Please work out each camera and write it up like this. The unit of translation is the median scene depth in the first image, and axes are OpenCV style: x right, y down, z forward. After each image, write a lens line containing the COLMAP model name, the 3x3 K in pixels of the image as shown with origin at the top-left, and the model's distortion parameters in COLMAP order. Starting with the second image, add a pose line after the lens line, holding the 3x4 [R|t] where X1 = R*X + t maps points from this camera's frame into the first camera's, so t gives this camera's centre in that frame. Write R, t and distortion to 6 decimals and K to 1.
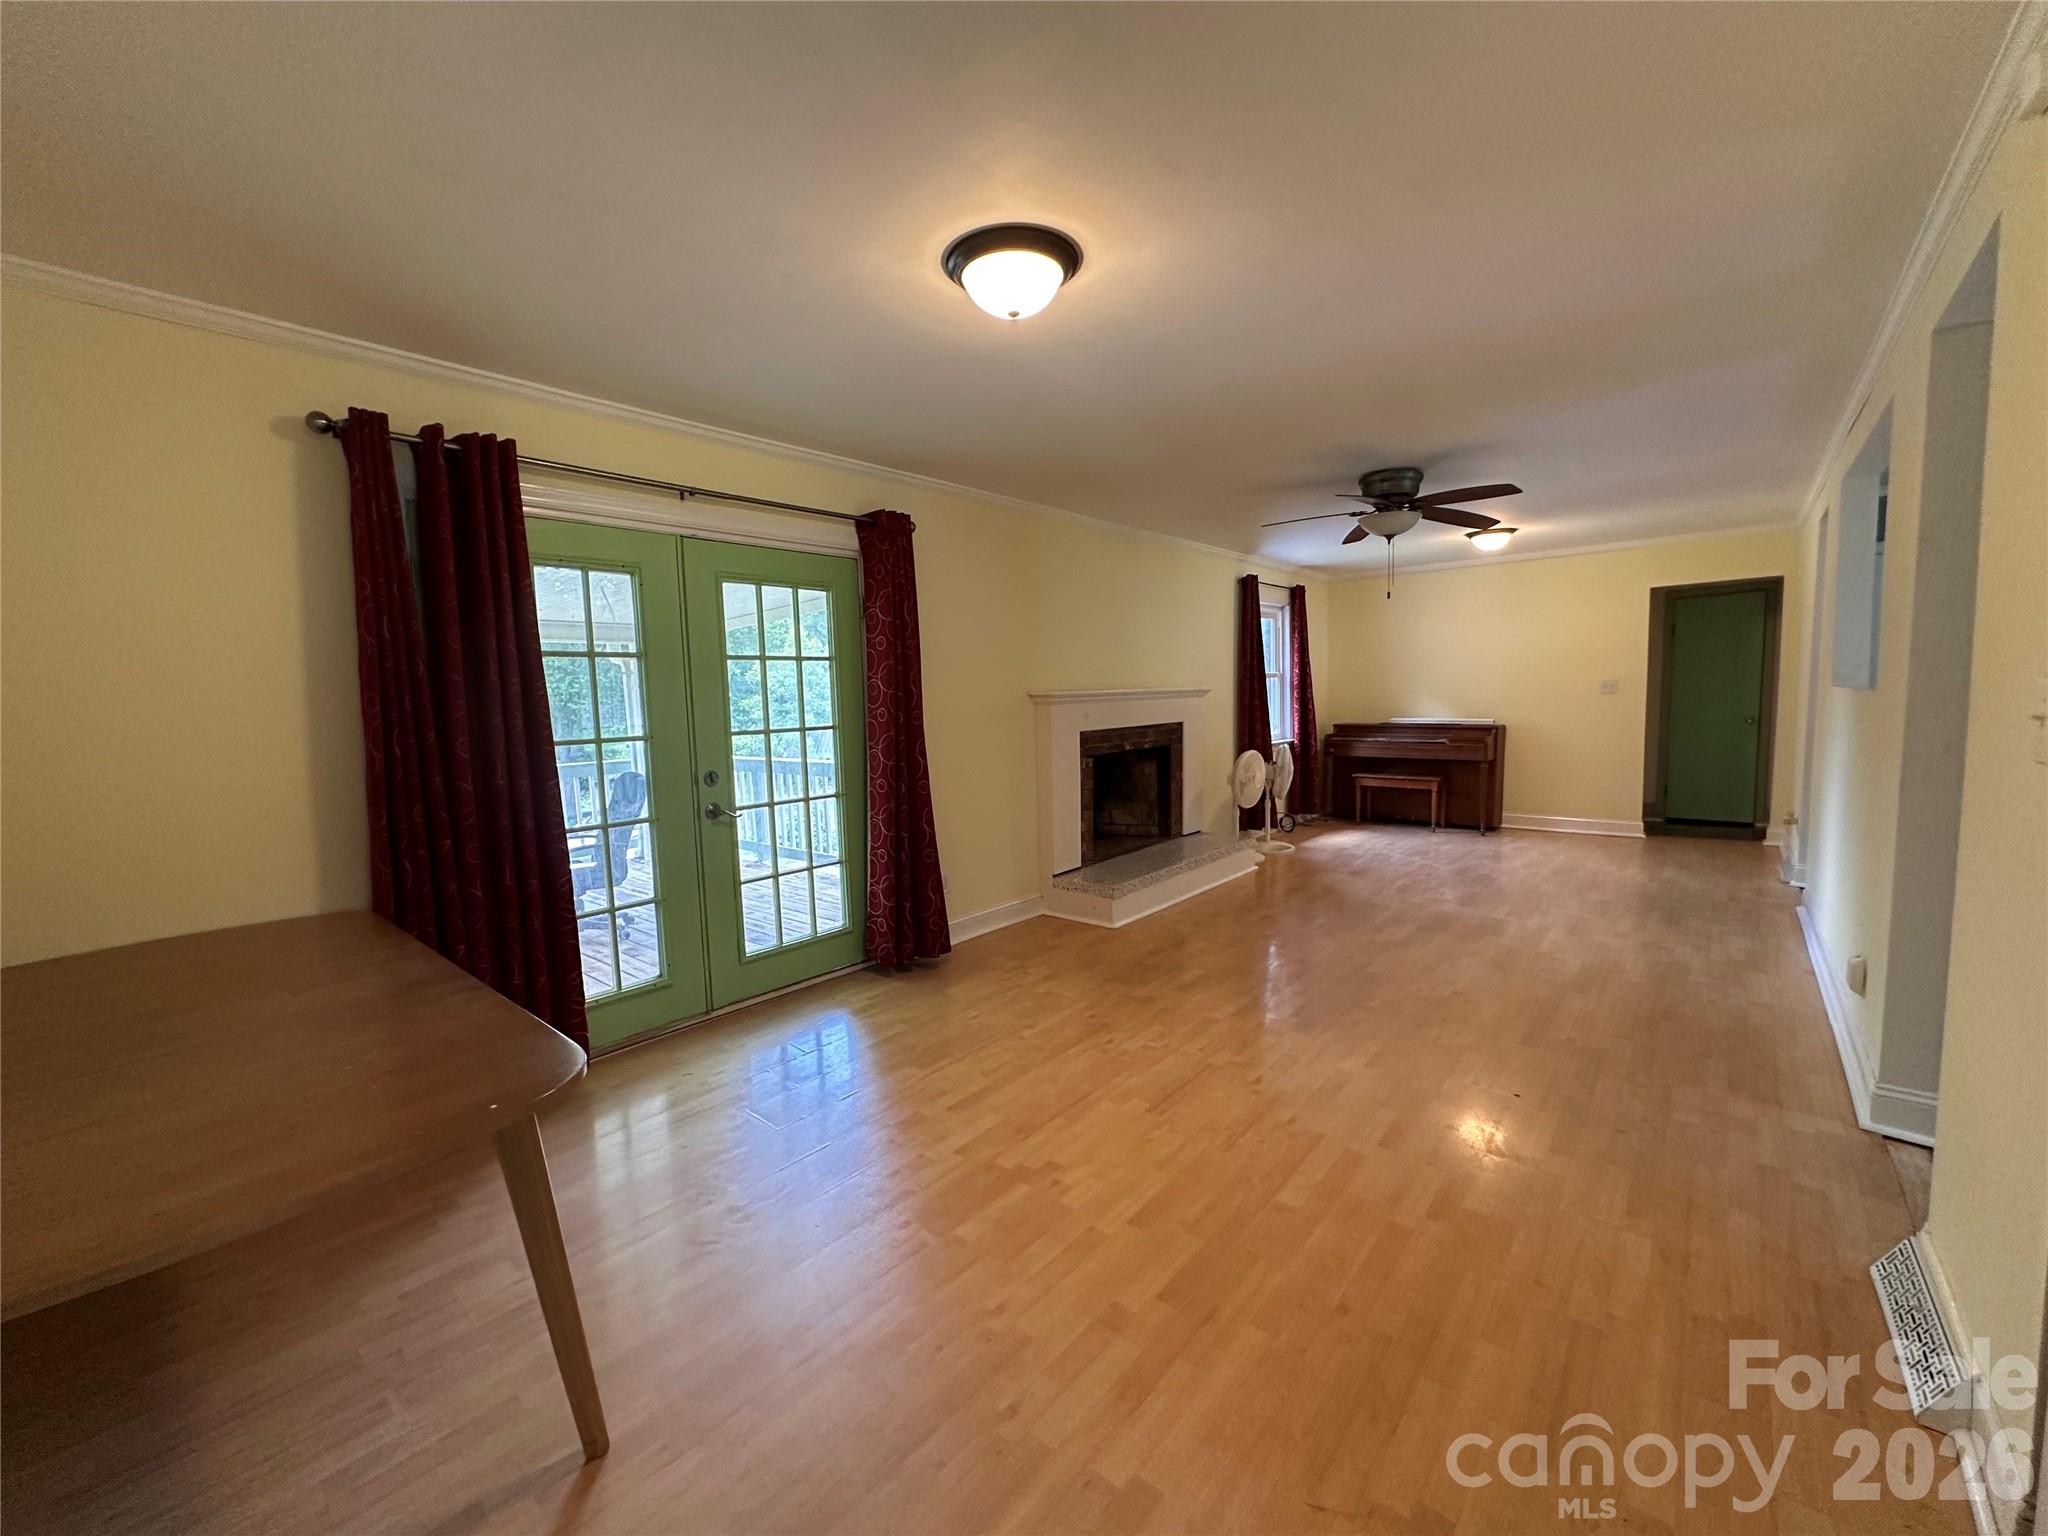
lens RADIAL K [[814.5, 0, 1021.9], [0, 814.5, 766.2], [0, 0, 1]] dist [0.000499, -0.000297]
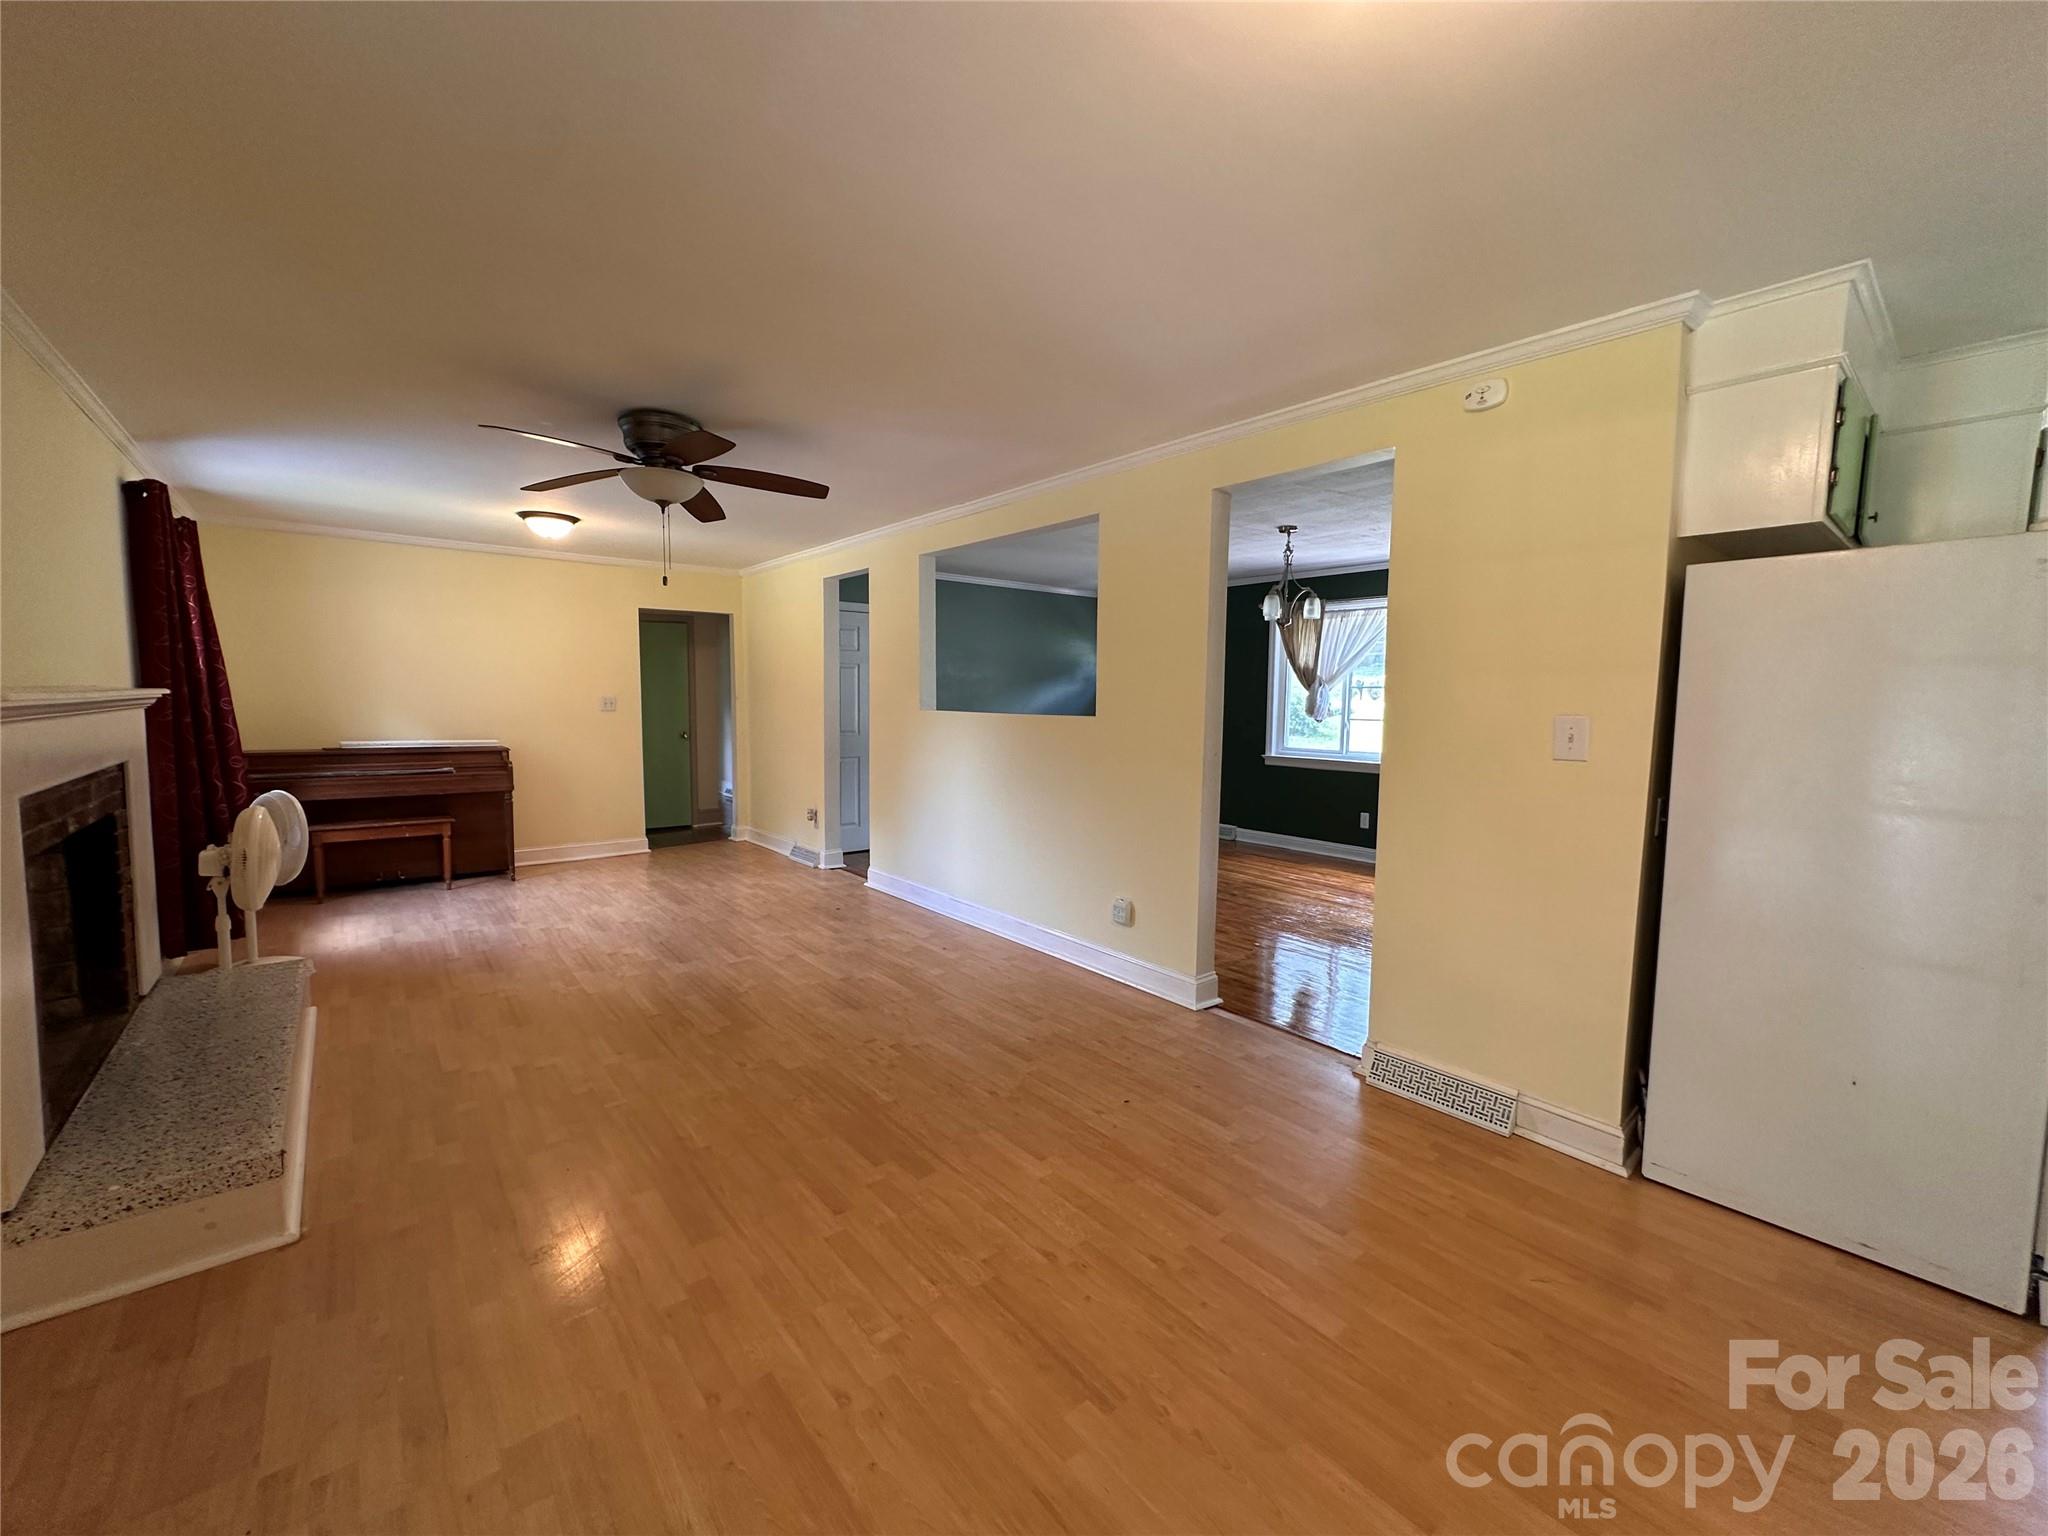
lens RADIAL K [[814.5, 0, 1029.1], [0, 814.5, 767.7], [0, 0, 1]] dist [0.000499, -0.000297]
pose [[0.167720, -0.057664, 0.984147, -0.253079], [0.073042, 0.996271, 0.045926, -0.048089], [-0.983125, 0.064182, 0.171306, 0.560290]]
